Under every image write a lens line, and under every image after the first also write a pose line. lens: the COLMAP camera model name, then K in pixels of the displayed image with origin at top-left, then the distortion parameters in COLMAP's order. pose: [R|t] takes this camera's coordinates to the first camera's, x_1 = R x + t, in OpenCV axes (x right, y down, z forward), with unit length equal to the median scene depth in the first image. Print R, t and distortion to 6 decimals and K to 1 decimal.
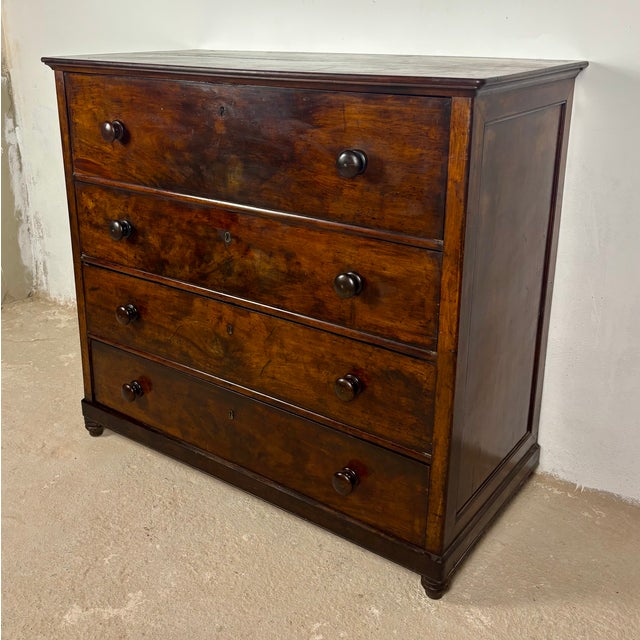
lens RADIAL K [[766.5, 0, 322.4], [0, 766.5, 288.2], [0, 0, 1]] dist [0.074392, -0.048923]
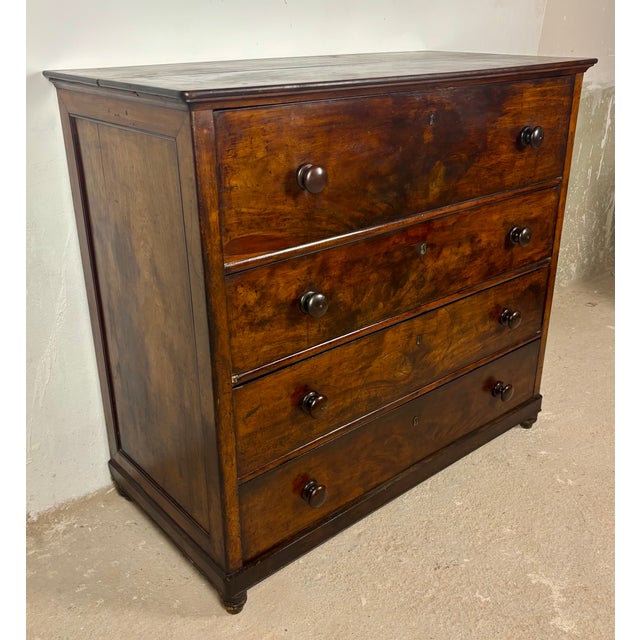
lens RADIAL K [[679.5, 0, 294.0], [0, 679.5, 330.5], [0, 0, 1]] dist [0.143486, -0.337689]
pose [[0.224396, -0.401385, 0.887996, -0.967873], [0.325195, 0.889843, 0.320043, -0.303631], [-0.918637, 0.216956, 0.330205, 0.869966]]
